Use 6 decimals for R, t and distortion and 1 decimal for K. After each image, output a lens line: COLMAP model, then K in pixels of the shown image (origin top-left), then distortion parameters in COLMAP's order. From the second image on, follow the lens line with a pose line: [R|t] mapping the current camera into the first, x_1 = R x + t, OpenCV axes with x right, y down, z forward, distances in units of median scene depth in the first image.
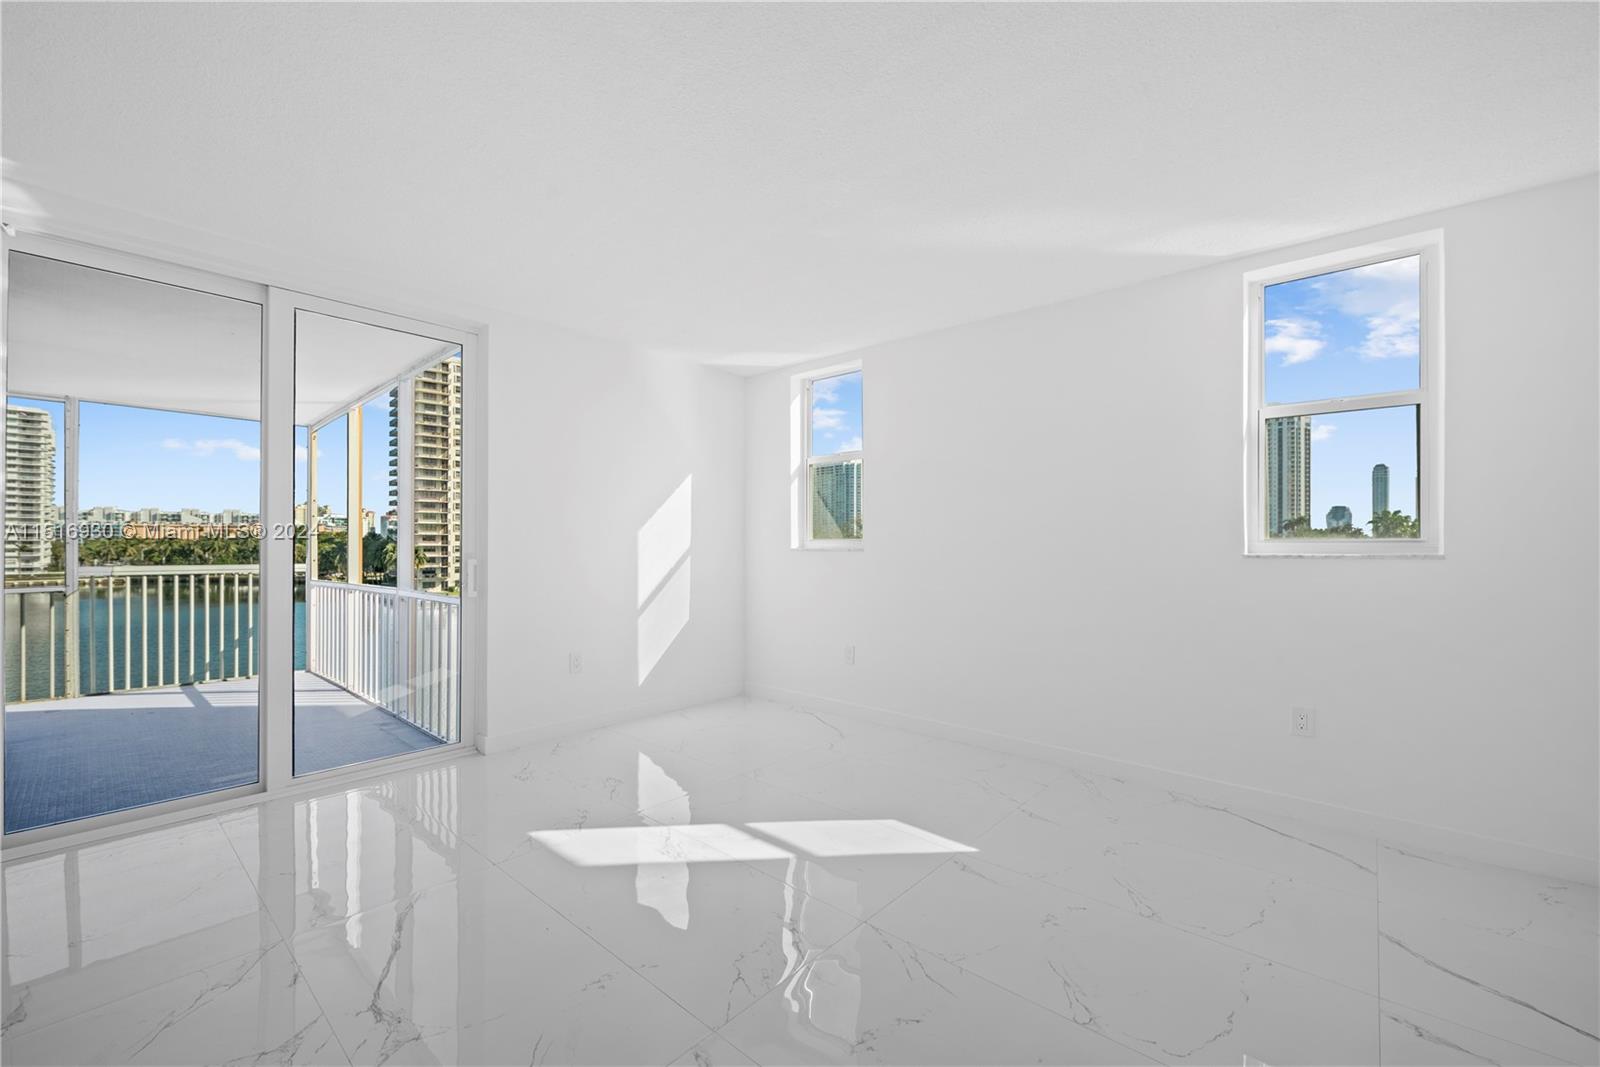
lens RADIAL K [[662.7, 0, 800.5], [0, 662.7, 542.7], [0, 0, 1]] dist [0.001052, -0.000073]
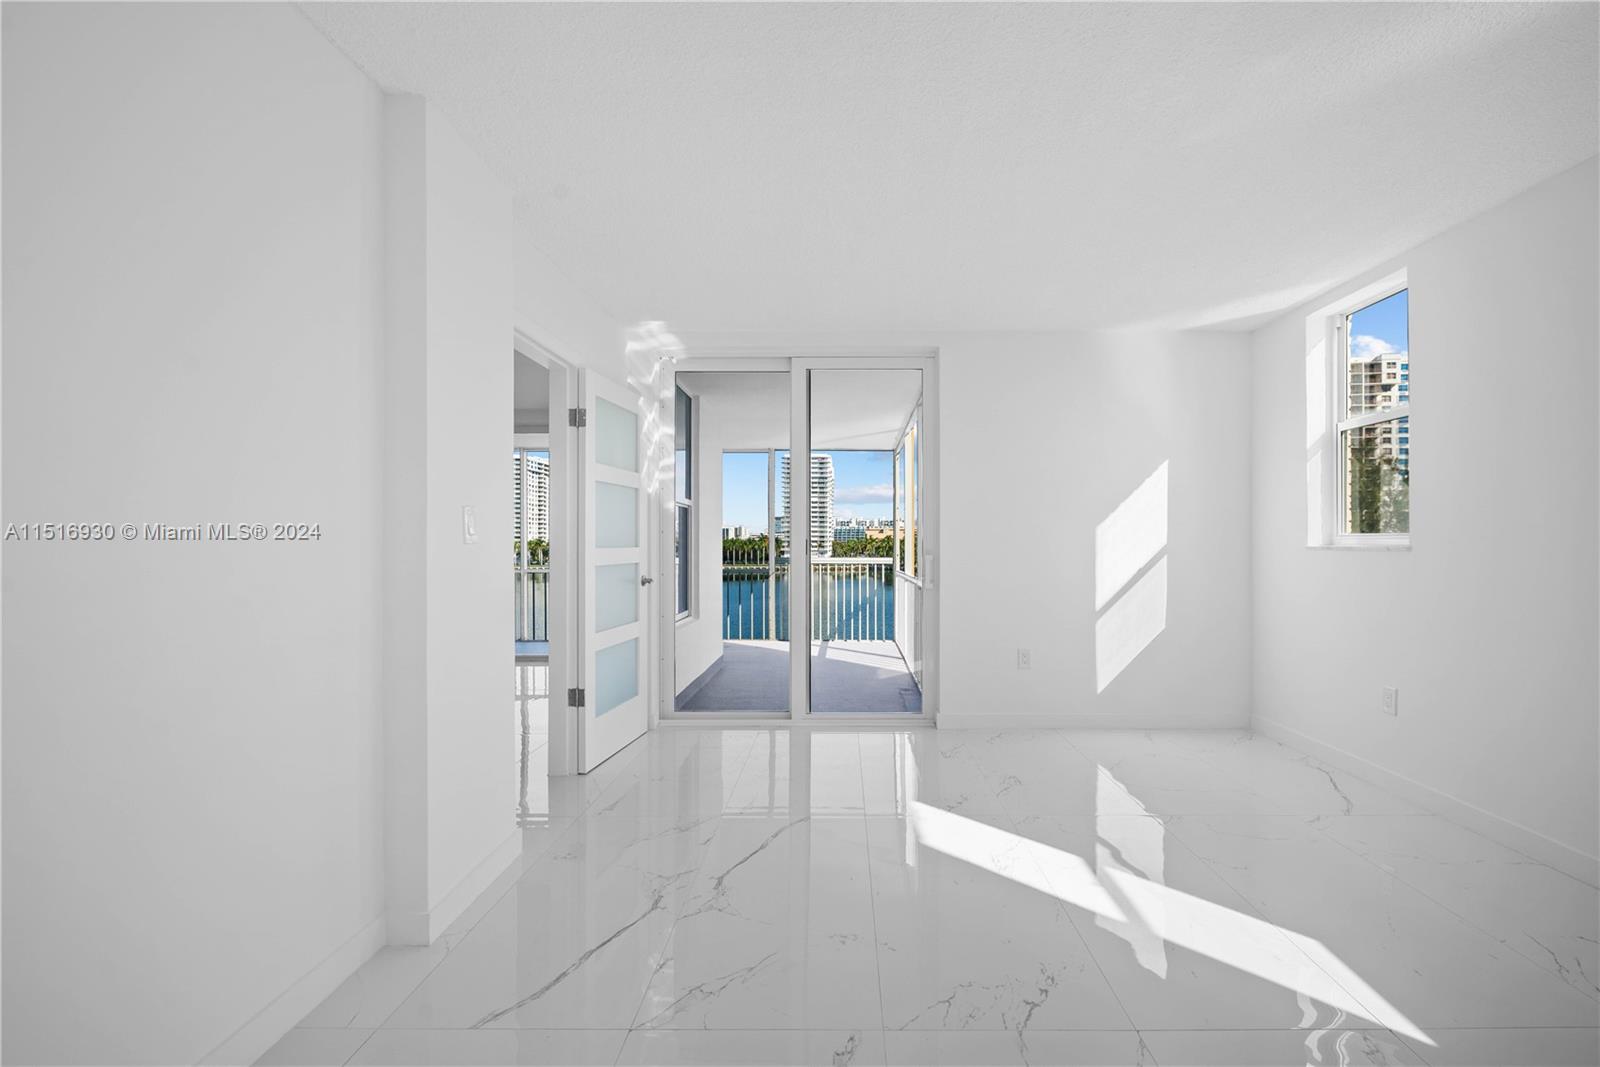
lens RADIAL K [[658.0, 0, 827.2], [0, 658.0, 539.8], [0, 0, 1]] dist [-0.009565, -0.000060]
pose [[0.653552, -0.004478, -0.756868, 0.195699], [0.003701, 0.999989, -0.002720, 0.000892], [0.756872, -0.001024, 0.653562, 0.101580]]
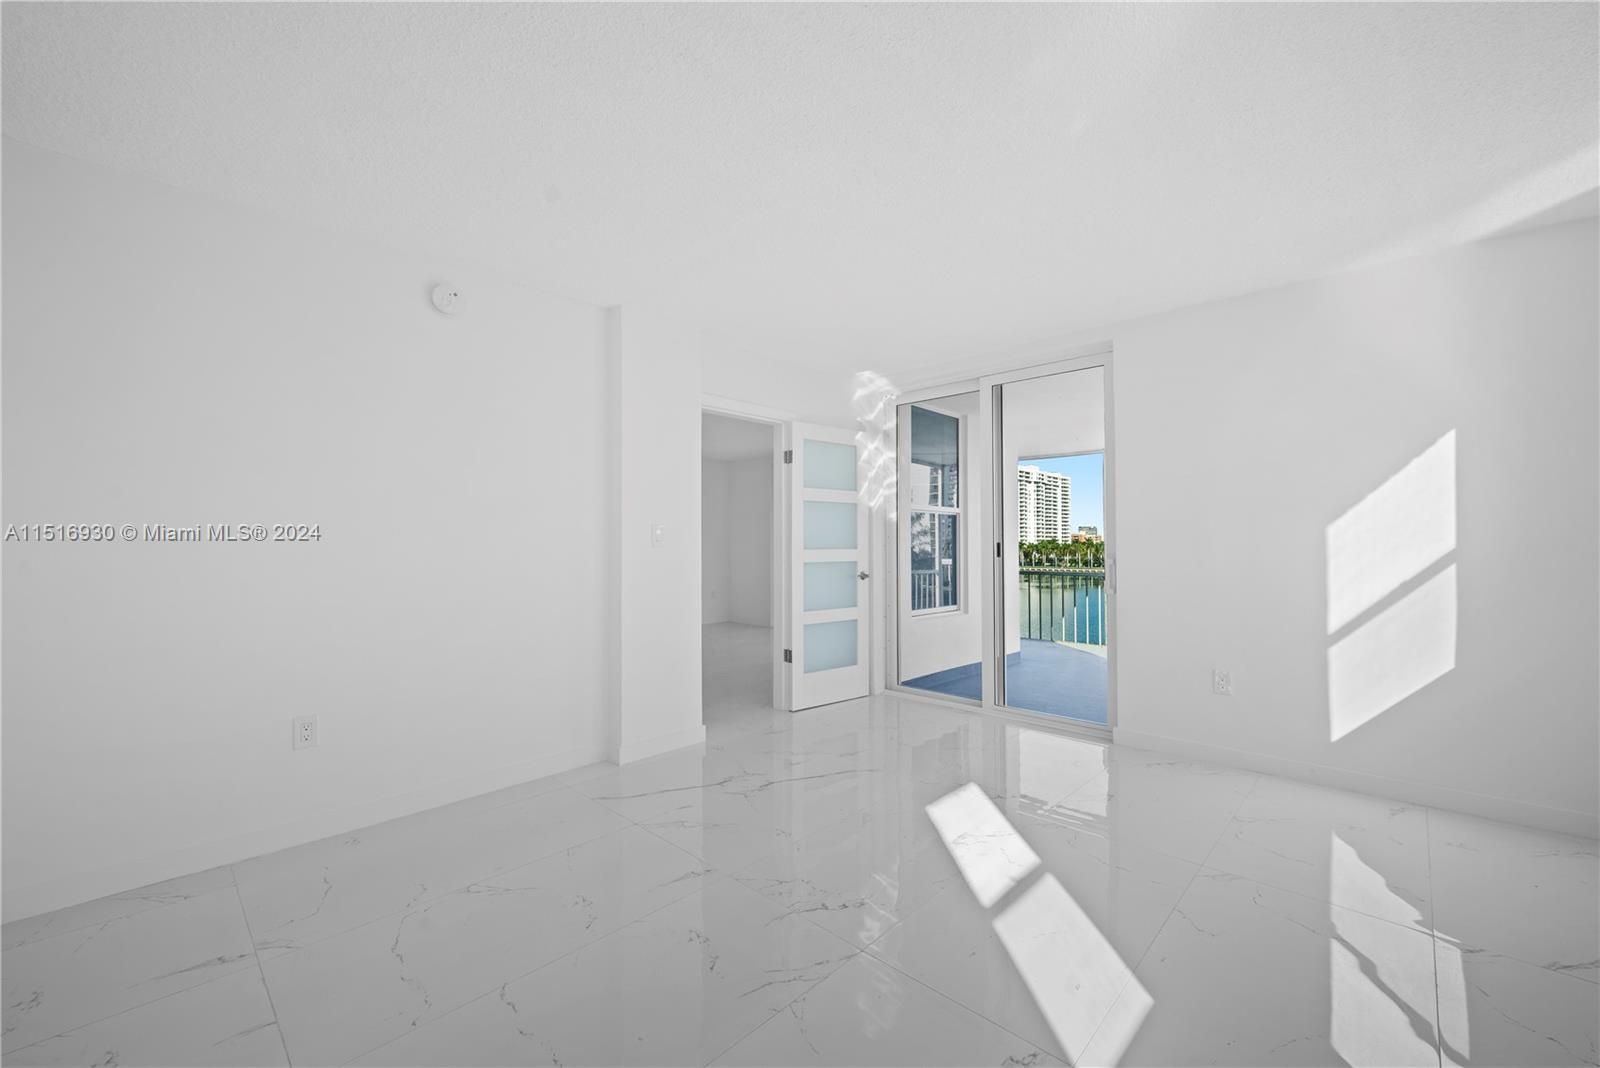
lens RADIAL K [[637.6, 0, 802.8], [0, 637.6, 533.1], [0, 0, 1]] dist [0.000583, -0.000055]
pose [[-0.047613, -0.020579, -0.998654, 0.452827], [0.003490, 0.999778, -0.020769, 0.001681], [0.998860, -0.004474, -0.047531, 0.431285]]
